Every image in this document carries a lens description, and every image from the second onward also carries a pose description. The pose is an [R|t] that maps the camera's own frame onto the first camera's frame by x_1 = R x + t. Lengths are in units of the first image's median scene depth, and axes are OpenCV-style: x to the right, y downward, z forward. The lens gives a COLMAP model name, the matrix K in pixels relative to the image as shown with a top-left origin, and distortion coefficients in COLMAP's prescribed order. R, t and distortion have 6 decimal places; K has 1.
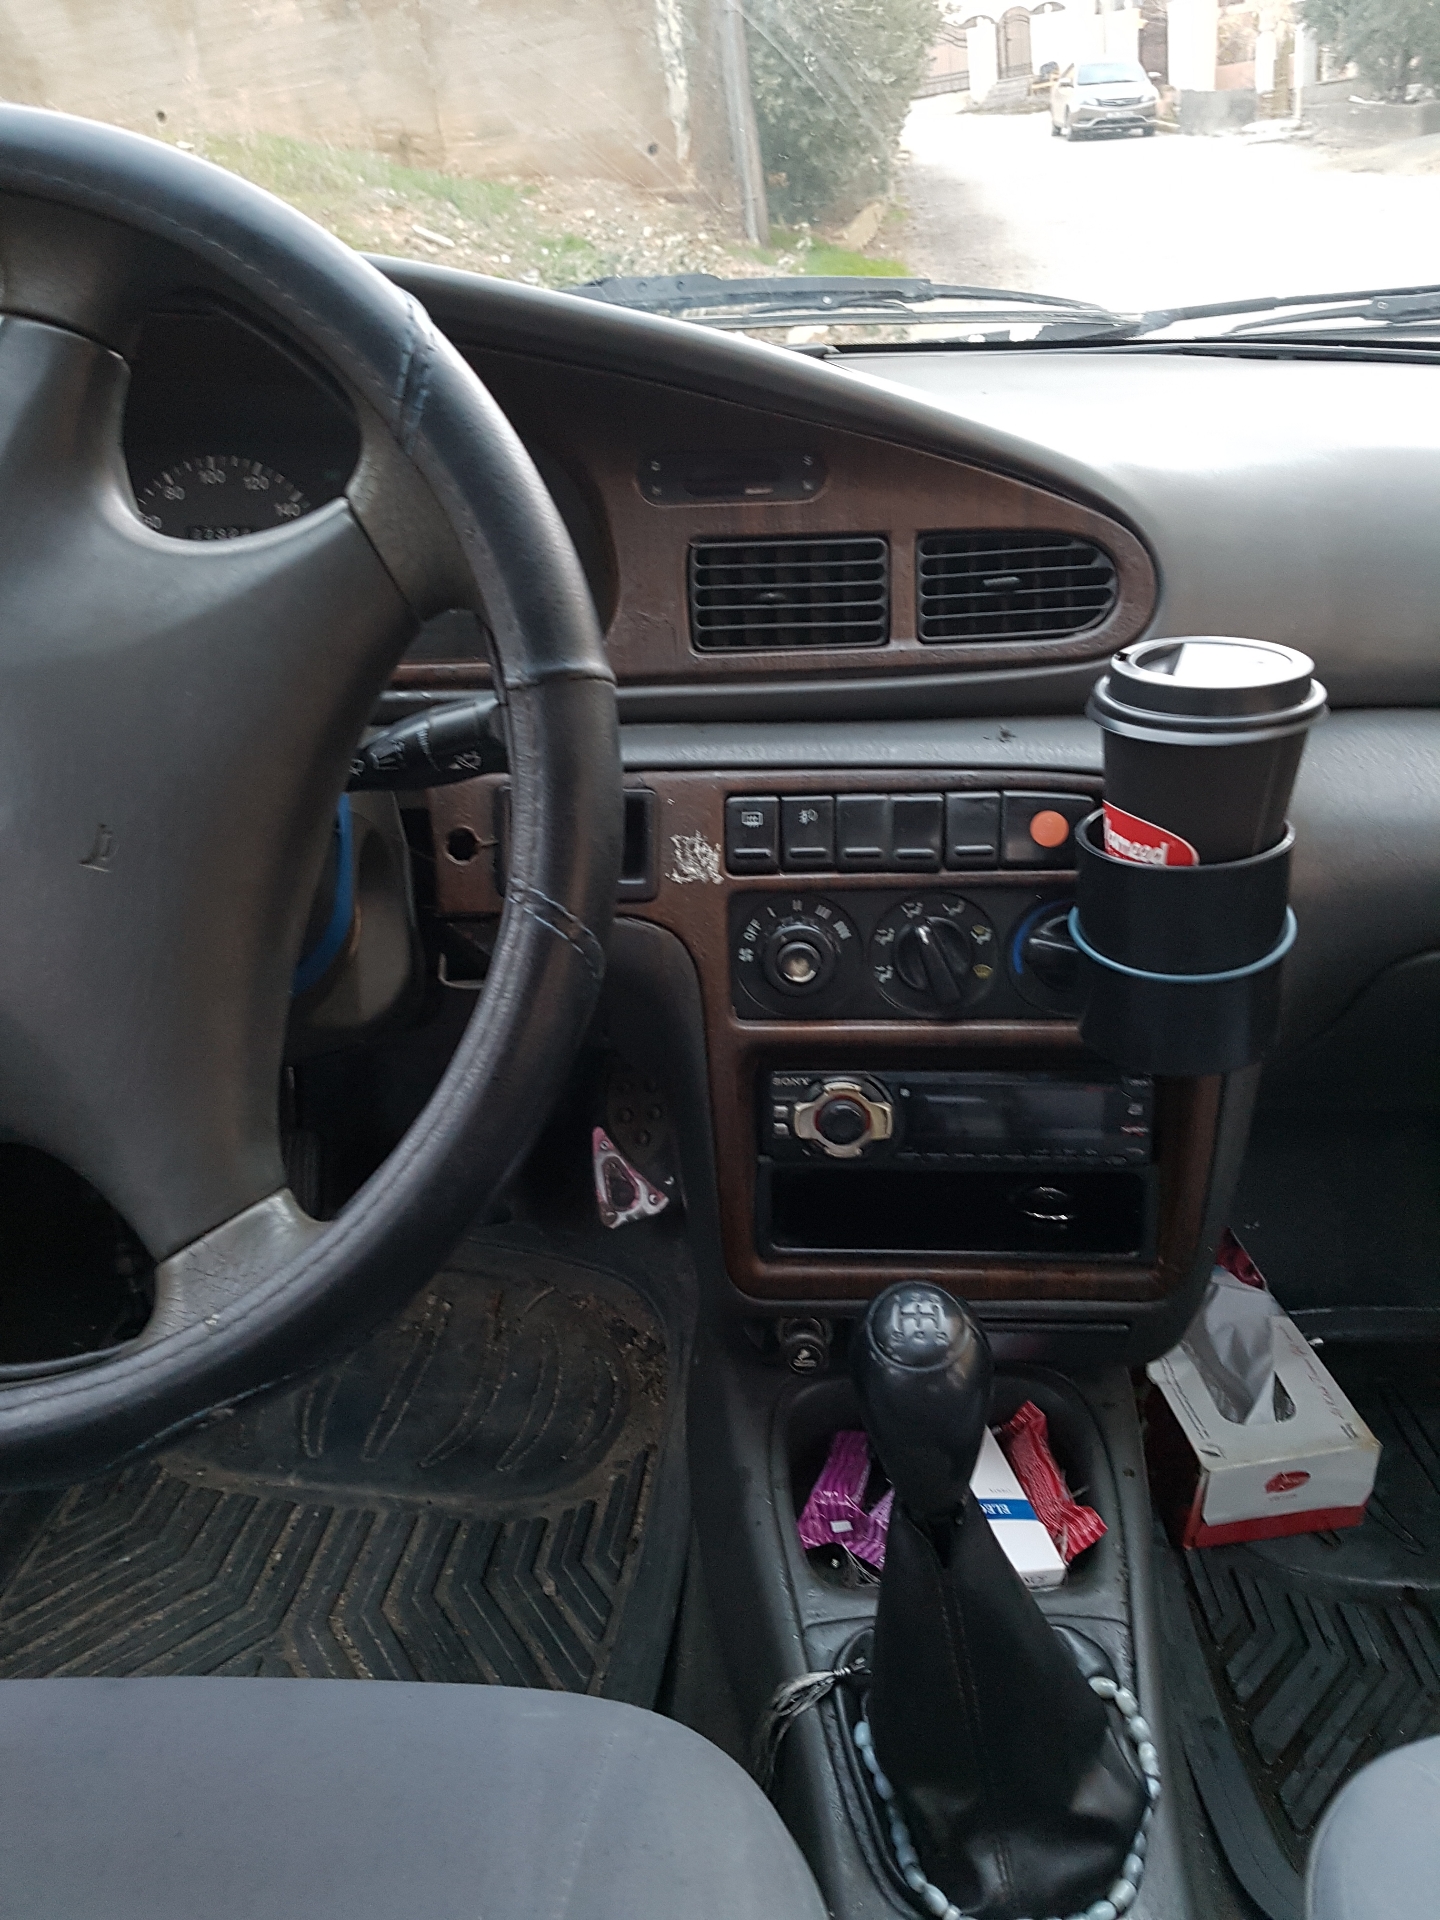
lens RADIAL K [[1529.5, 0, 714.2], [0, 1529.5, 942.2], [0, 0, 1]] dist [0.055895, -0.072852]
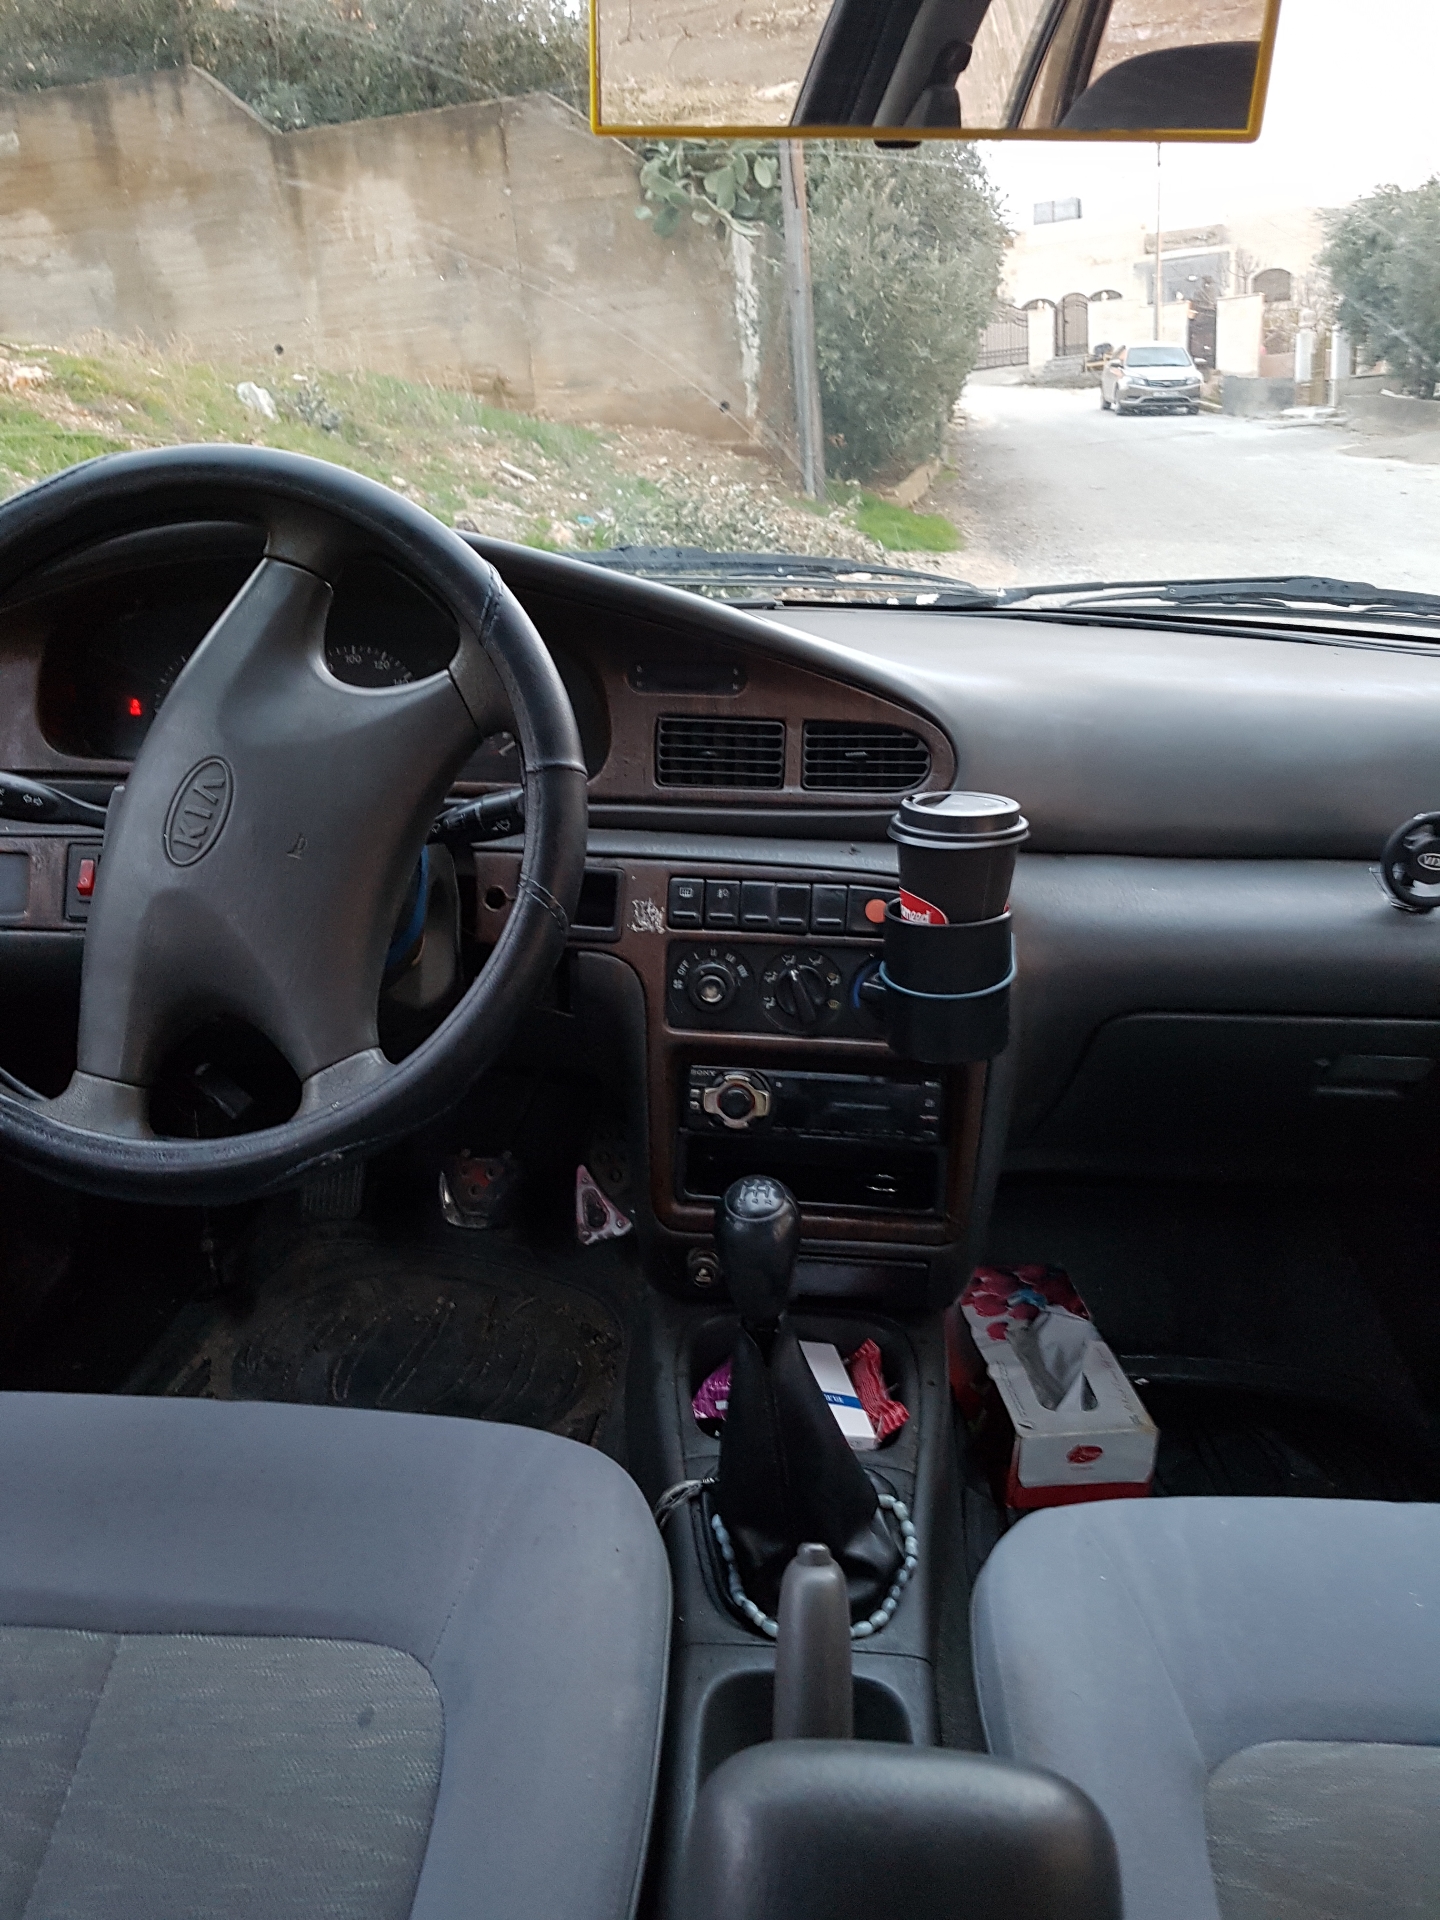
lens RADIAL K [[1529.5, 0, 718.4], [0, 1529.5, 948.4], [0, 0, 1]] dist [0.055895, -0.072852]
pose [[0.997711, 0.063697, -0.022715, 0.087483], [-0.066136, 0.989163, -0.131081, 0.157521], [0.014119, 0.132283, 0.991111, -0.464445]]
